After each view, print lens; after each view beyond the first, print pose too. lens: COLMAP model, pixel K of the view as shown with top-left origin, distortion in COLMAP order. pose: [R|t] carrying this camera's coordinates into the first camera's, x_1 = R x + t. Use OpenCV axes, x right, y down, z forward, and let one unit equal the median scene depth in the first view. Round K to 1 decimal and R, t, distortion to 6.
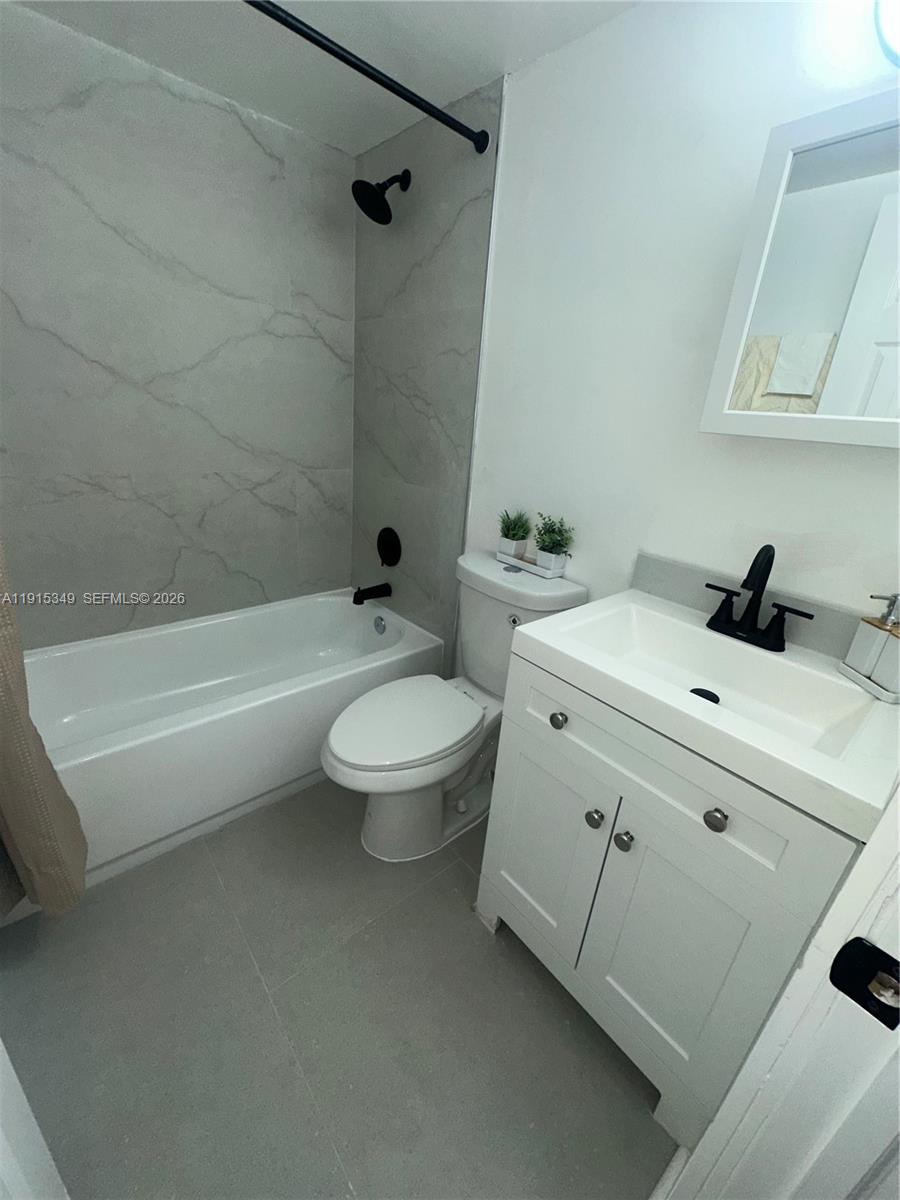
lens RADIAL K [[482.3, 0, 450.0], [0, 482.3, 600.0], [0, 0, 1]] dist [-0.000481, -0.000019]
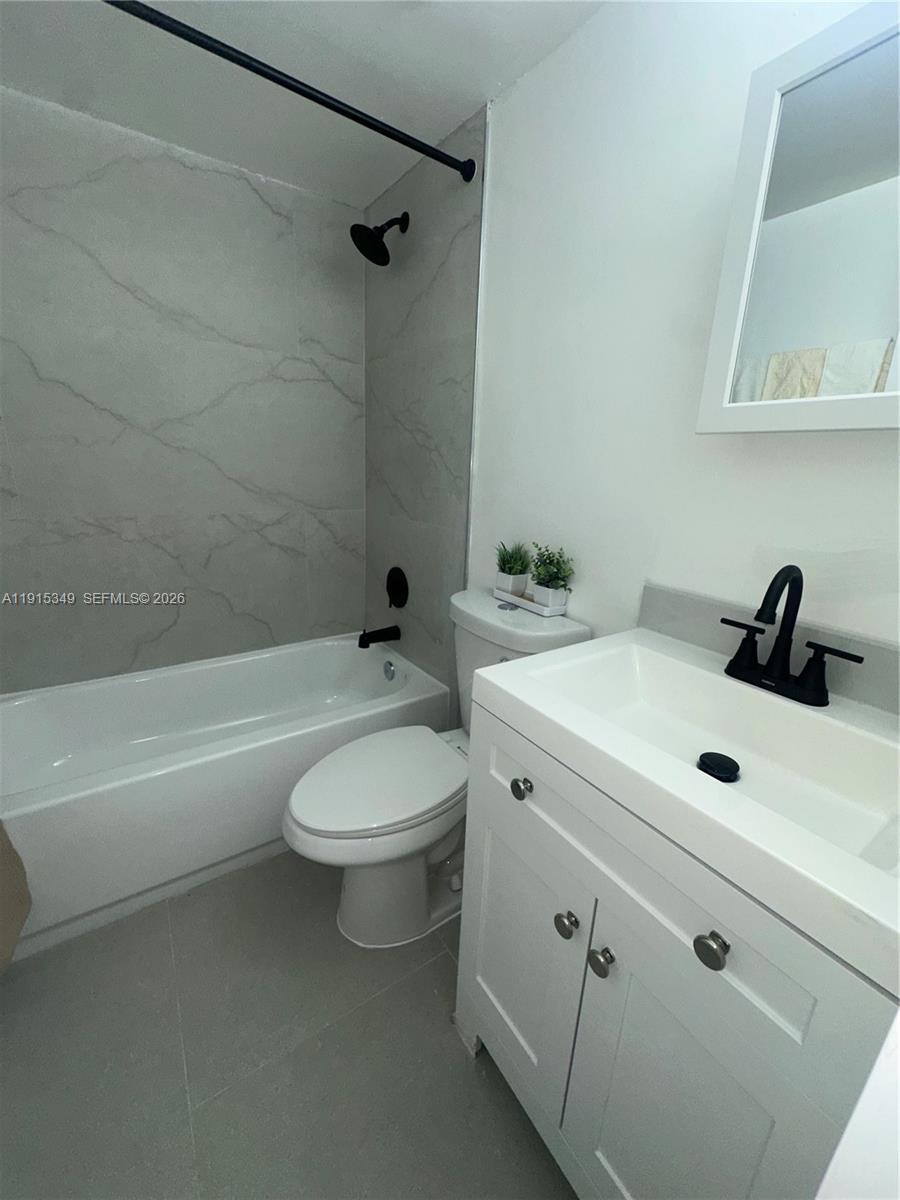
lens RADIAL K [[482.7, 0, 450.0], [0, 482.7, 600.0], [0, 0, 1]] dist [-0.002522, -0.000280]
pose [[0.992706, -0.005228, -0.120447, 0.131893], [-0.007043, 0.994838, -0.101233, 0.014578], [0.120354, 0.101343, 0.987545, 0.110820]]
